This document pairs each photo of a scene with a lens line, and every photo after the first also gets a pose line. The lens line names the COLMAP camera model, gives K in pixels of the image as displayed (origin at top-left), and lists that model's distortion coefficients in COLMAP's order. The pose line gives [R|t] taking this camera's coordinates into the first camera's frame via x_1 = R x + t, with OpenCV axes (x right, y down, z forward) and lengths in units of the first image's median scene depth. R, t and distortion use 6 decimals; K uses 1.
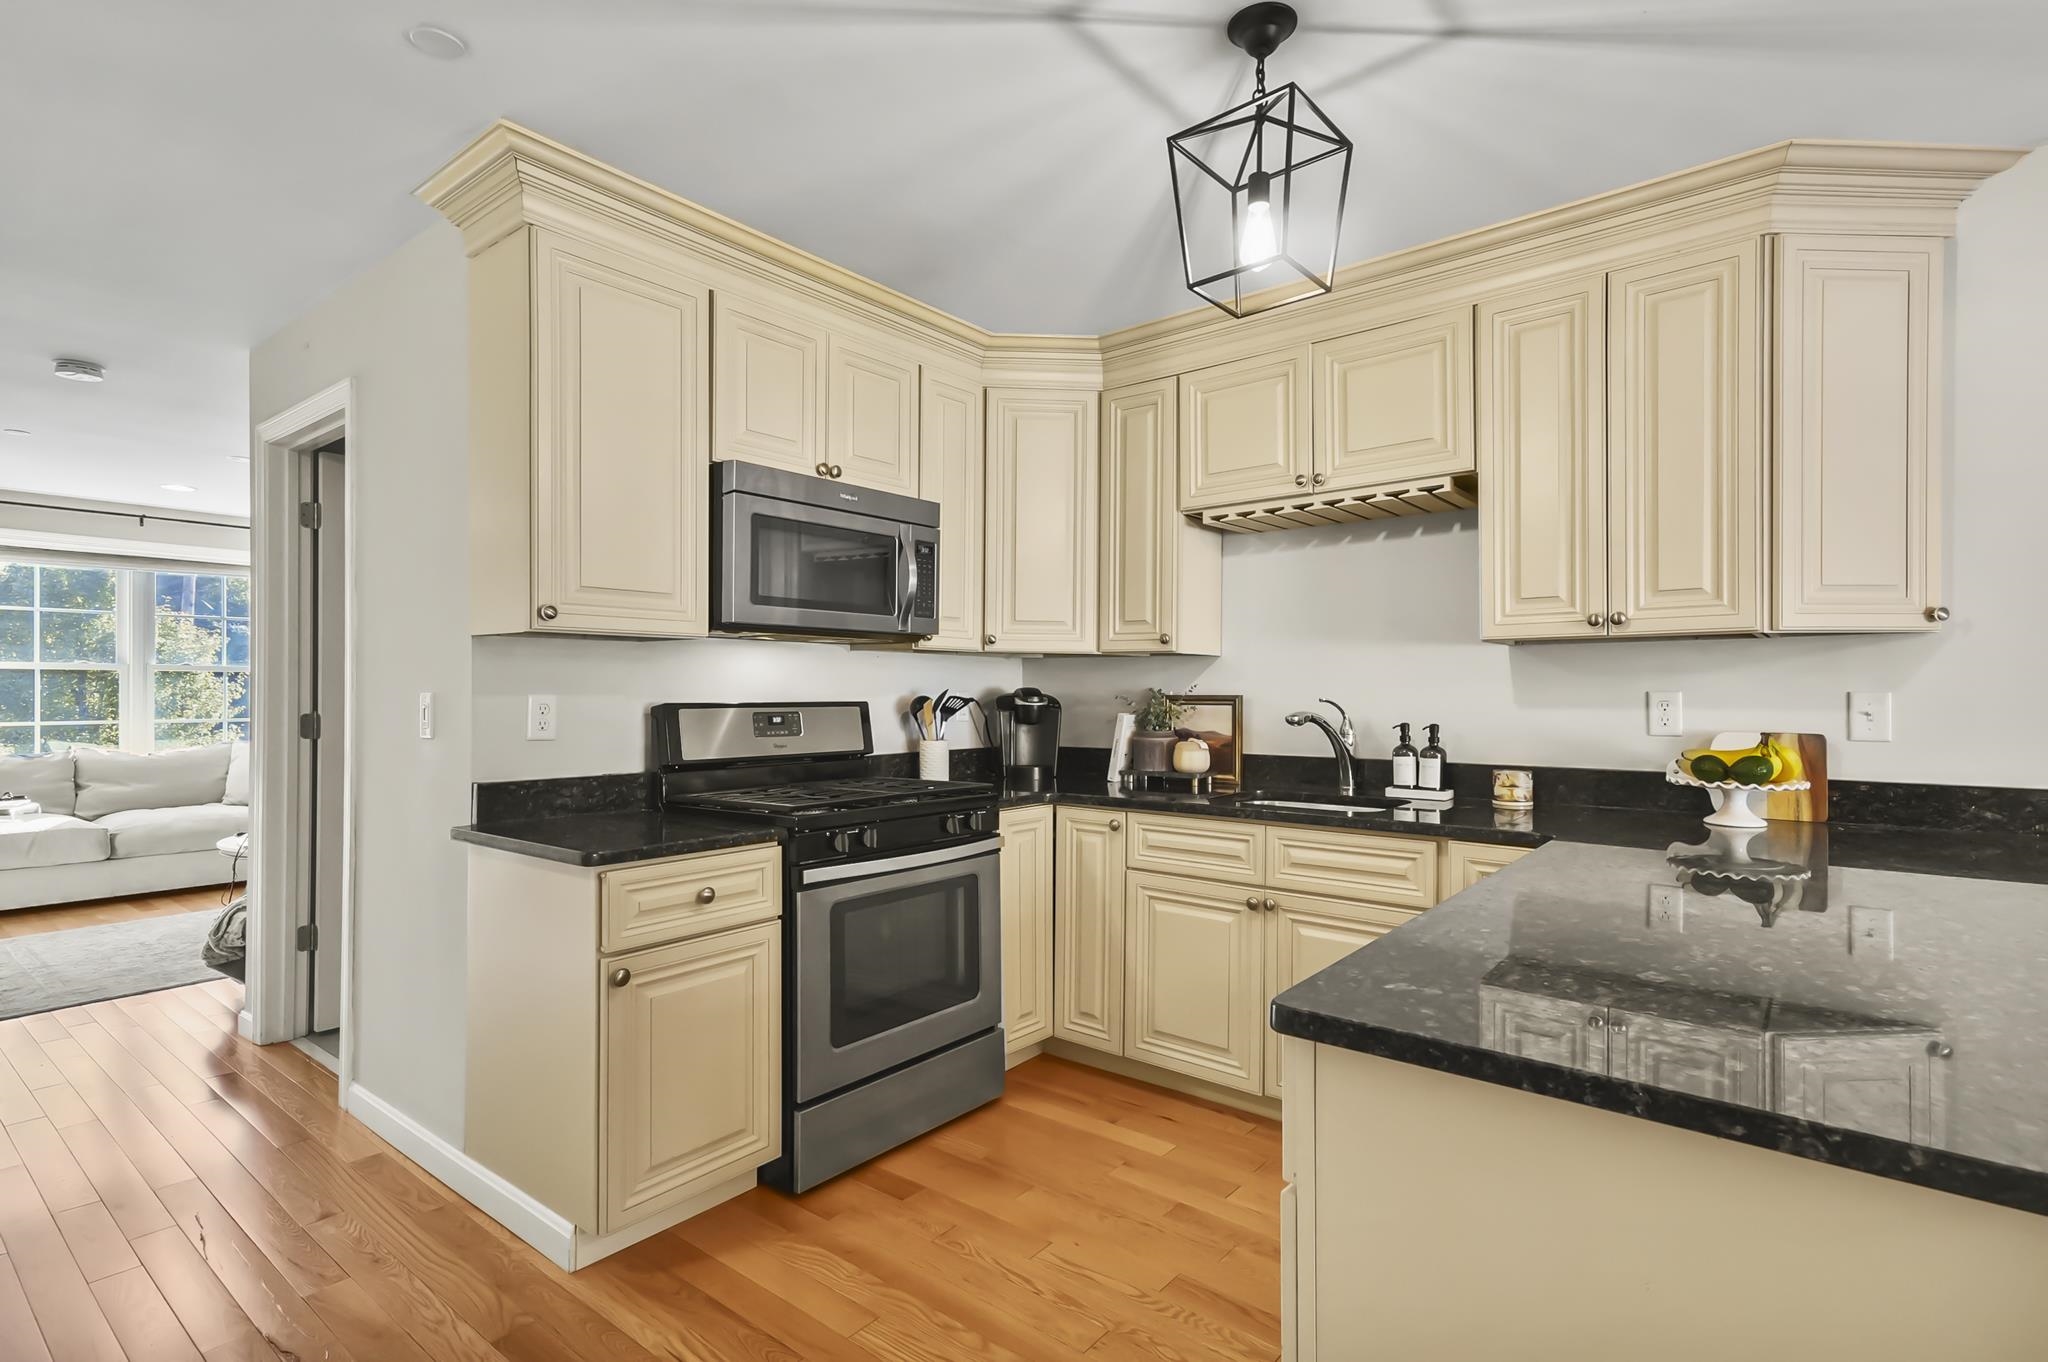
lens RADIAL K [[1006.8, 0, 1025.1], [0, 1006.8, 683.5], [0, 0, 1]] dist [0.012380, 0.008438]
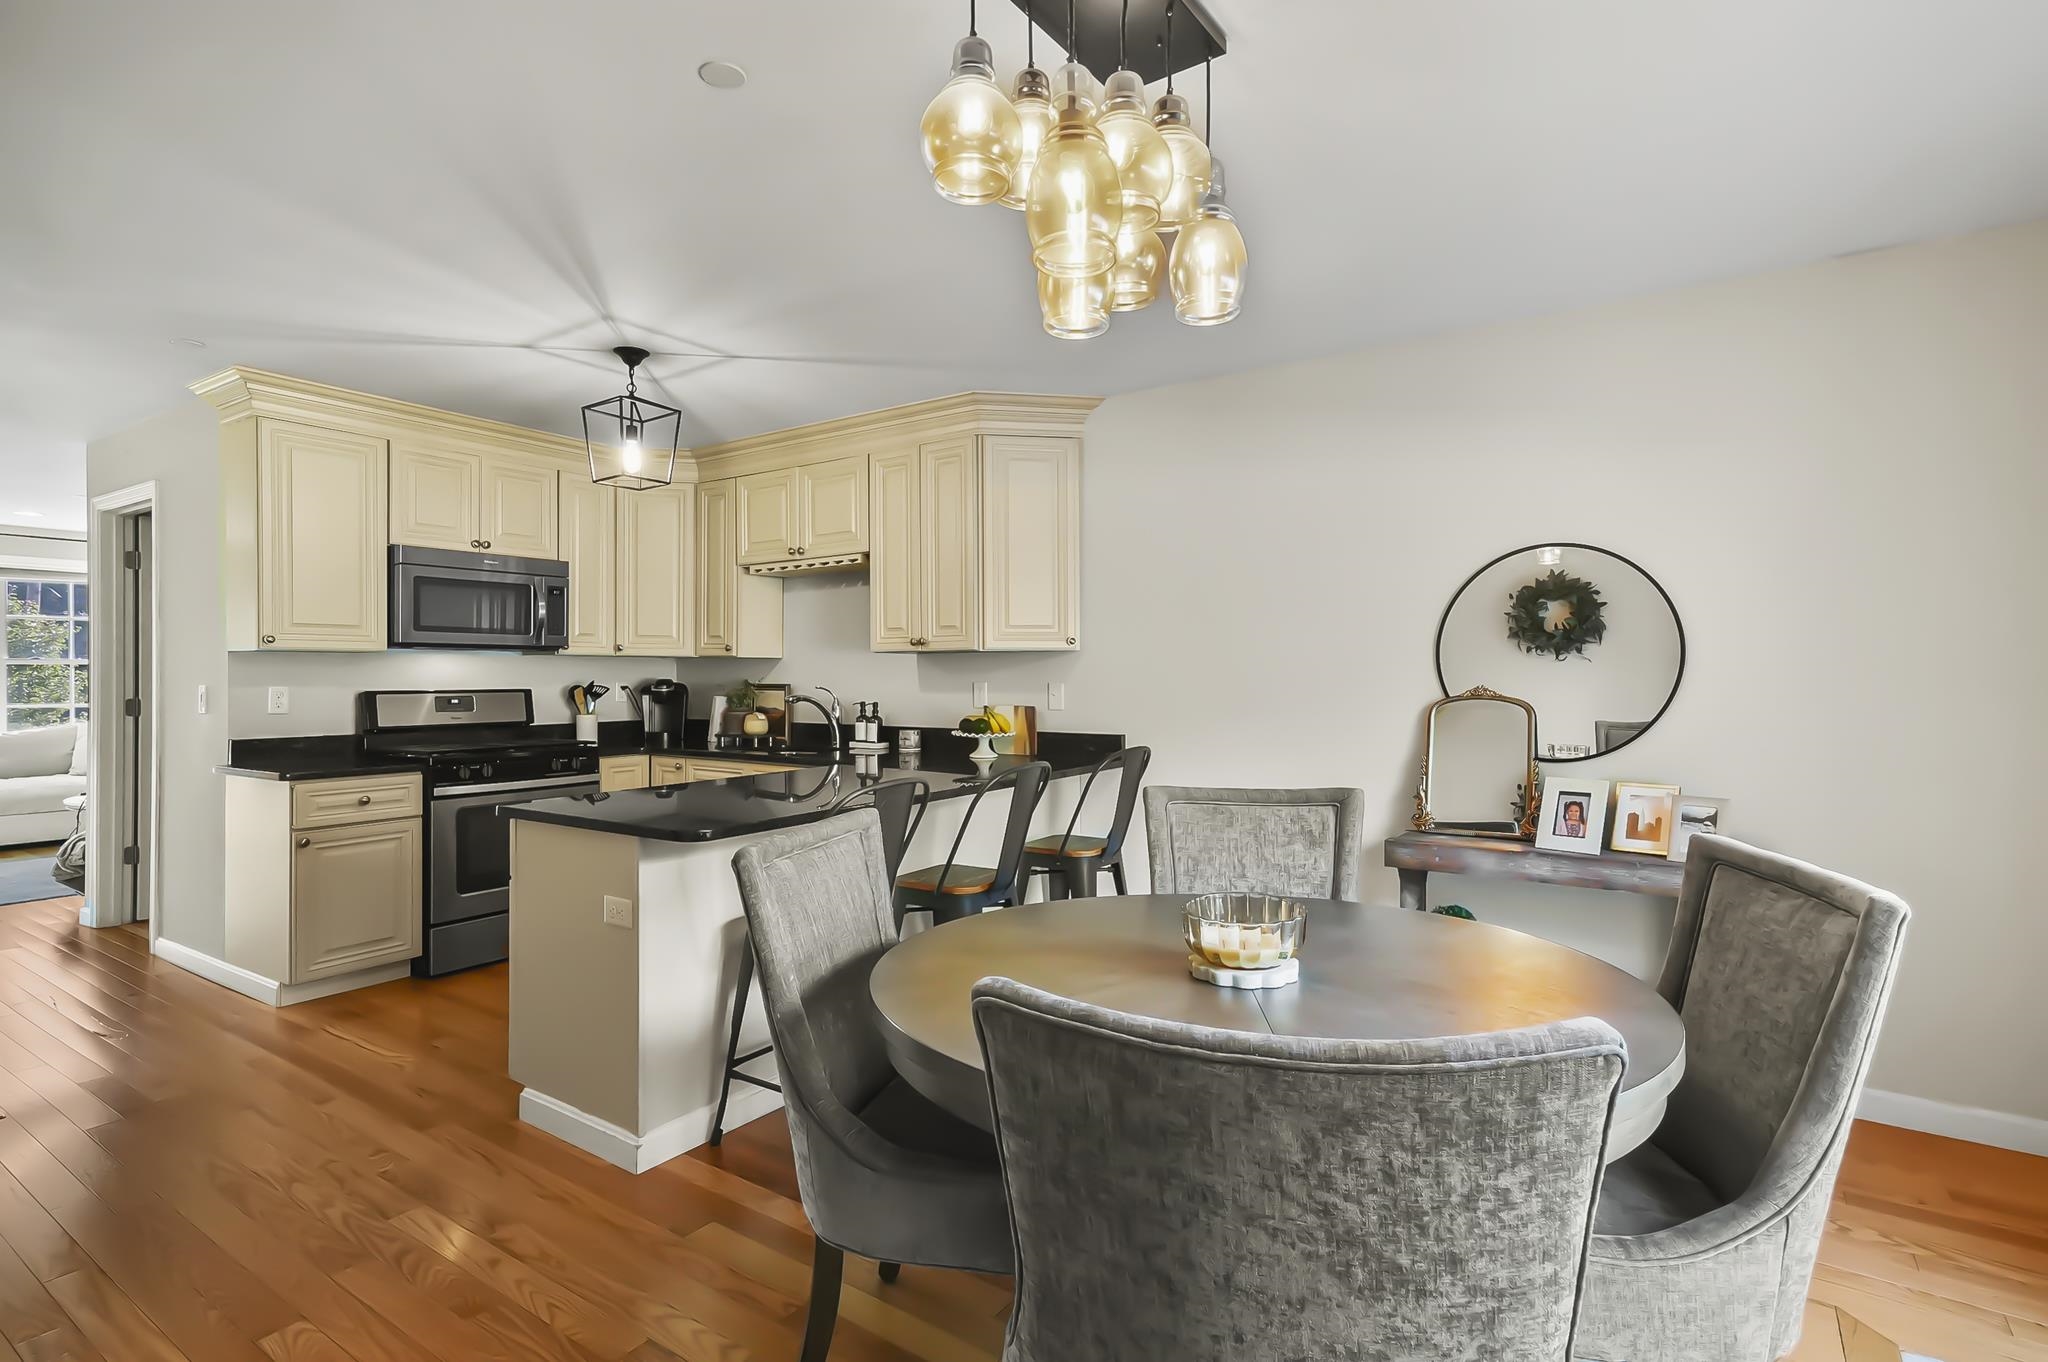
lens RADIAL K [[1006.8, 0, 1024.7], [0, 1006.8, 671.2], [0, 0, 1]] dist [0.012380, 0.008438]
pose [[0.996721, -0.001758, 0.080891, 0.513990], [0.001441, 0.999991, 0.003977, -0.015626], [-0.080897, -0.003847, 0.996715, -0.638084]]
